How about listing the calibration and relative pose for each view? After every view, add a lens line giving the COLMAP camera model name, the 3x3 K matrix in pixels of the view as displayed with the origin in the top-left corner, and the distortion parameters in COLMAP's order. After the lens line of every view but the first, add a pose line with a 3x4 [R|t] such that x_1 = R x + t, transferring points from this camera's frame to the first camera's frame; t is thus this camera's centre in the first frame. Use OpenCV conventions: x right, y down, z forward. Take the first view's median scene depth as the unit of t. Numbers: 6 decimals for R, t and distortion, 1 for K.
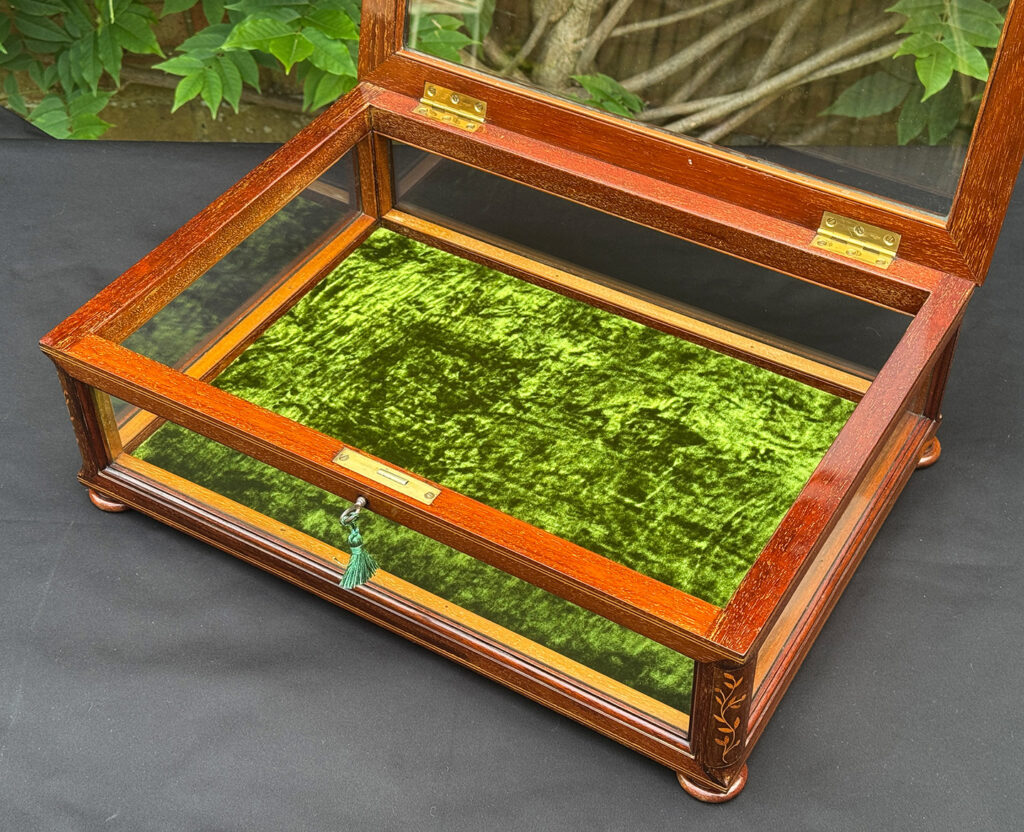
lens RADIAL K [[1638.0, 0, 514.9], [0, 1638.0, 416.6], [0, 0, 1]] dist [0.171193, 0.059198]
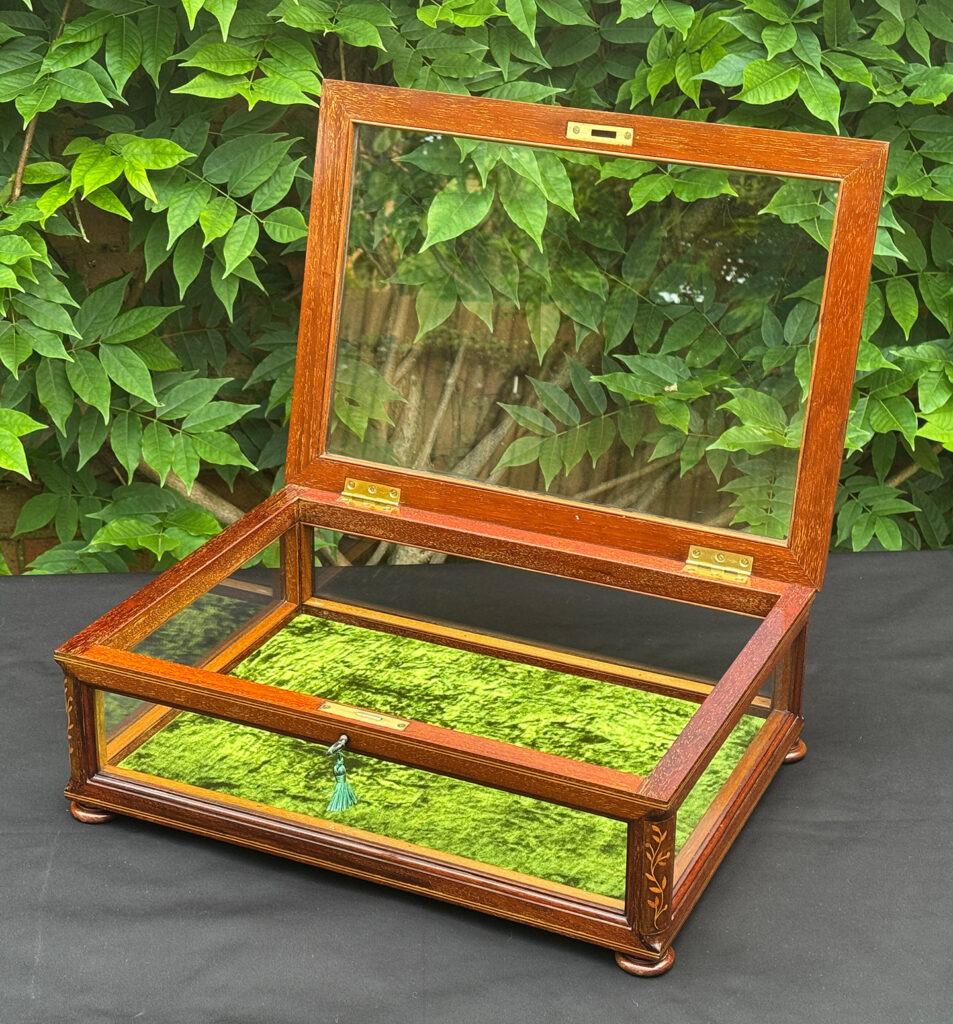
lens RADIAL K [[2155.0, 0, 478.7], [0, 2155.0, 512.3], [0, 0, 1]] dist [0.238952, 0.326379]
pose [[0.993681, -0.025120, 0.109398, -0.132971], [0.060245, 0.941711, -0.330983, 0.346541], [-0.094707, 0.335483, 0.937274, -0.459932]]
